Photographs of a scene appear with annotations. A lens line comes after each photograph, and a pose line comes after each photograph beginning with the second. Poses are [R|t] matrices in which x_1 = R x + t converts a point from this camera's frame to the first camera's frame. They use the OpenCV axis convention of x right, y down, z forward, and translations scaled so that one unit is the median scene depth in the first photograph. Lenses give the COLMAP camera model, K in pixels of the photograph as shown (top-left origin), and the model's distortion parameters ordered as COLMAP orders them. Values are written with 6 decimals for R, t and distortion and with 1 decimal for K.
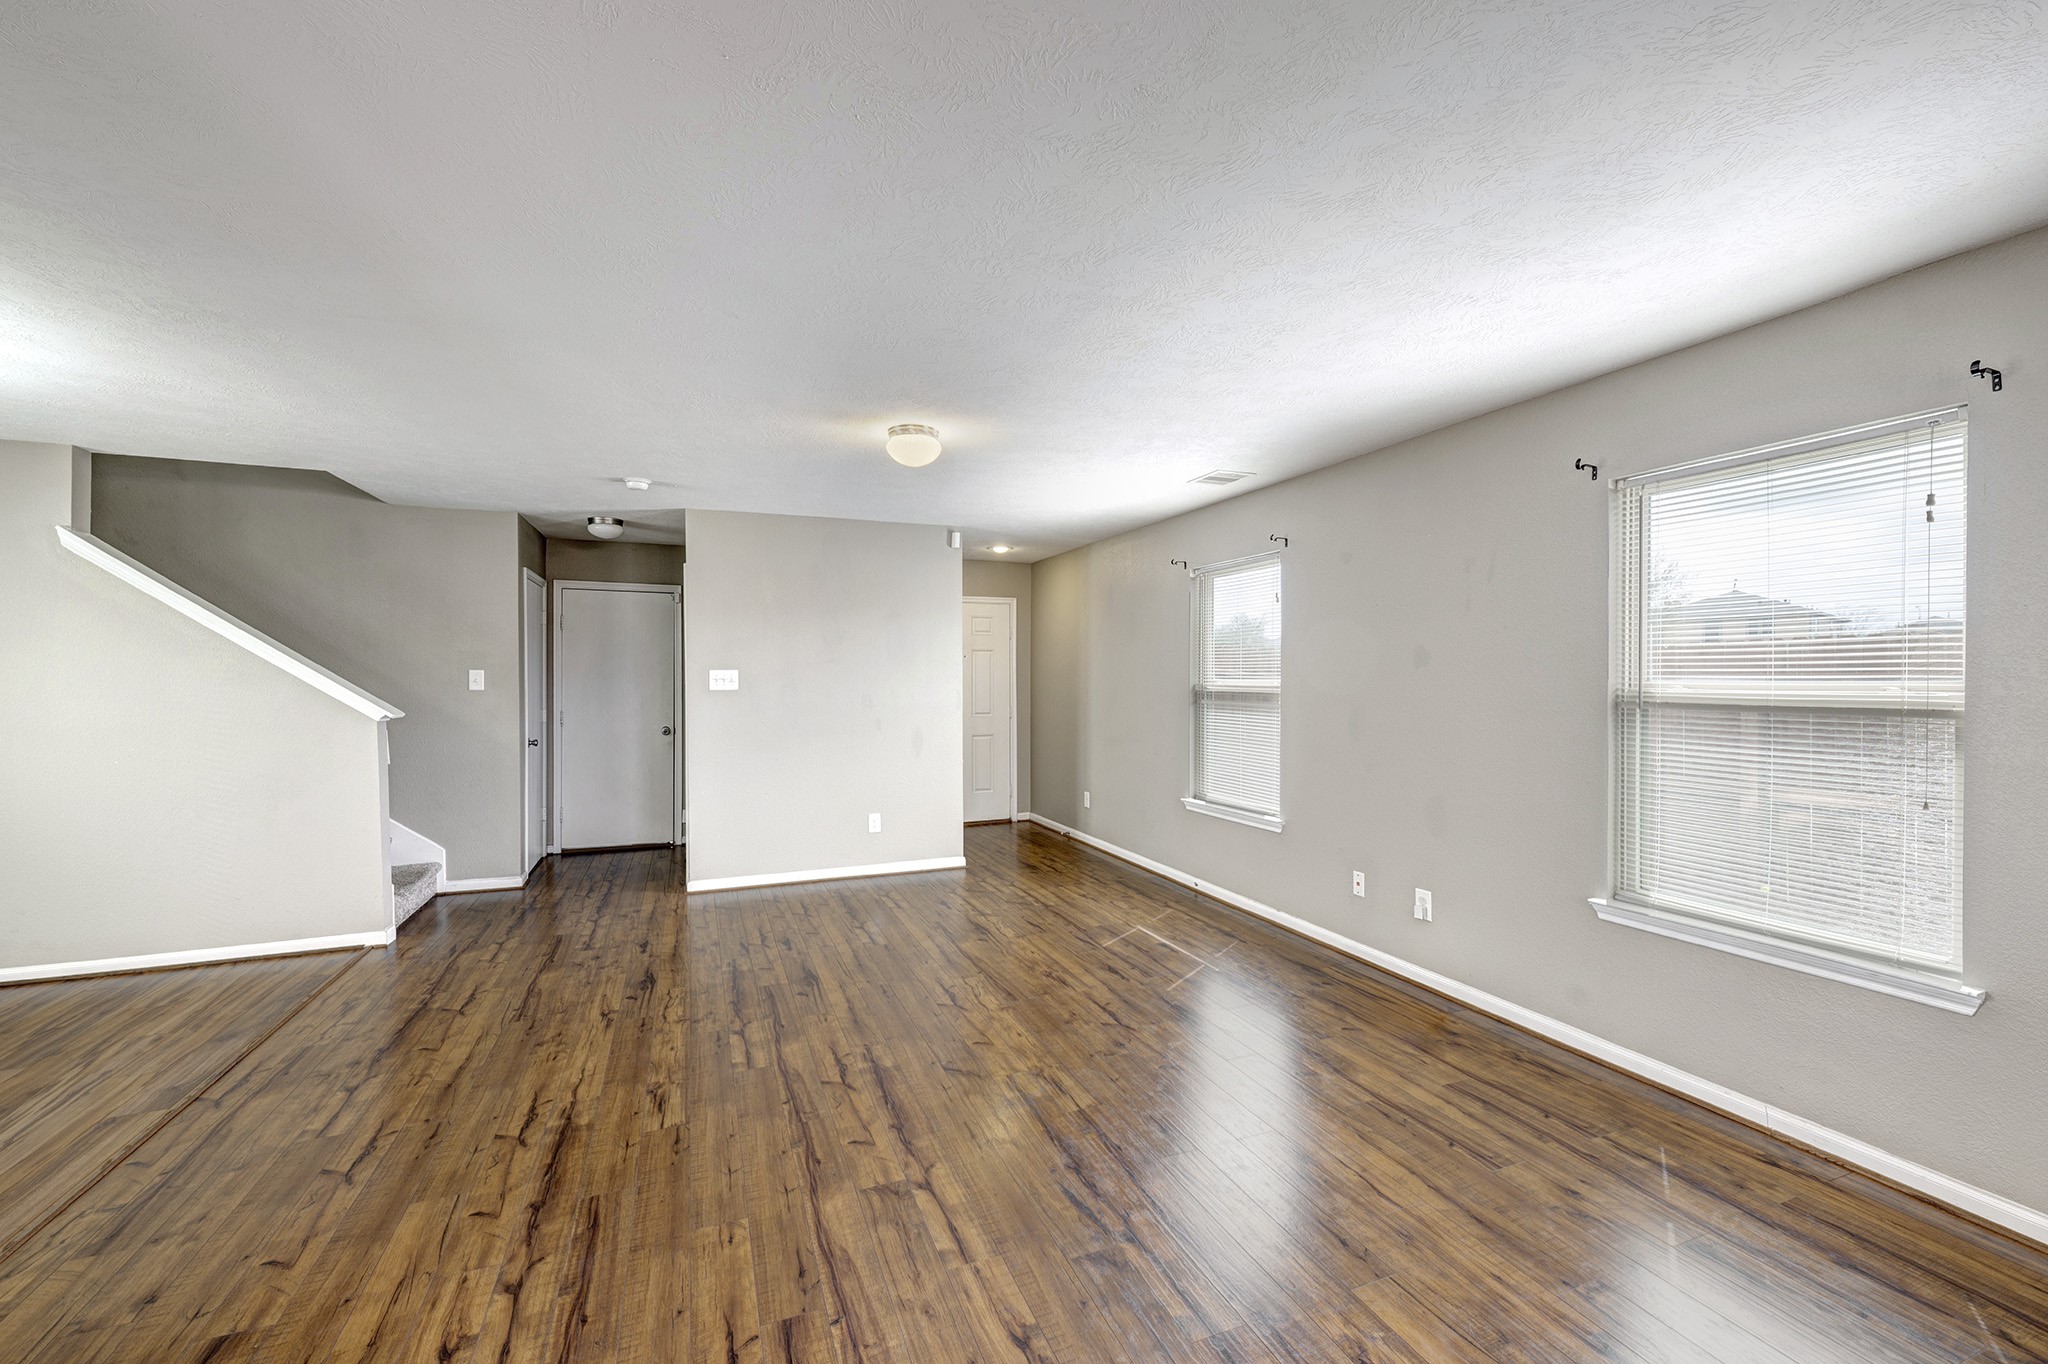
lens RADIAL K [[827.5, 0, 1024.0], [0, 827.5, 682.0], [0, 0, 1]] dist [-0.002609, -0.000134]
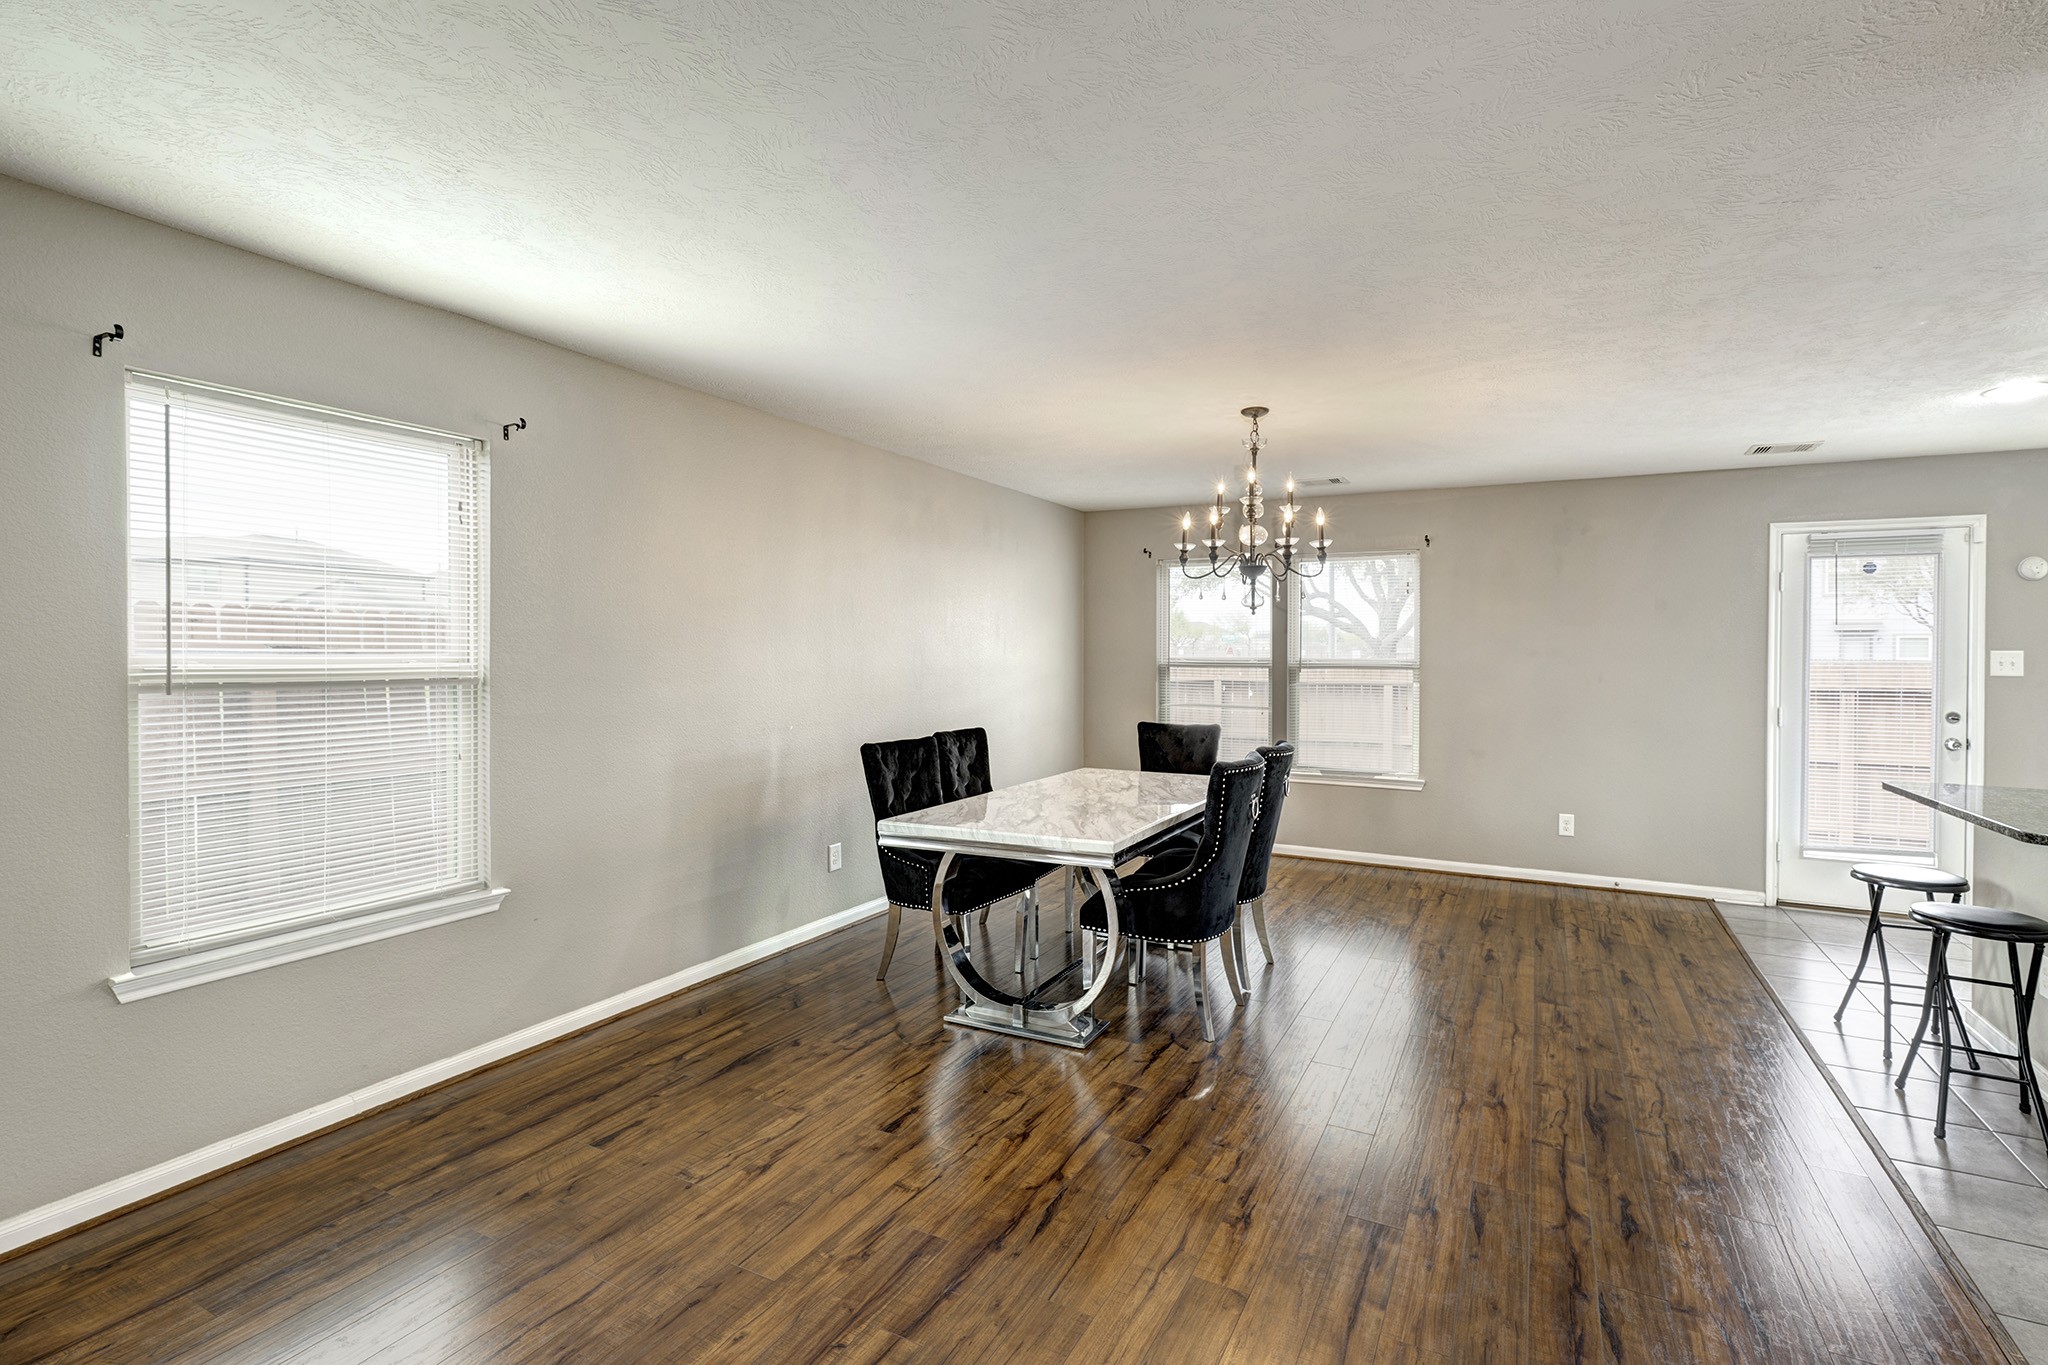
lens RADIAL K [[940.9, 0, 1103.0], [0, 940.9, 669.2], [0, 0, 1]] dist [-0.000428, -0.000375]
pose [[-0.684159, -0.015277, 0.729173, -0.336882], [-0.002313, 0.999821, 0.018777, -0.002404], [-0.729329, 0.011160, -0.684072, 0.762238]]
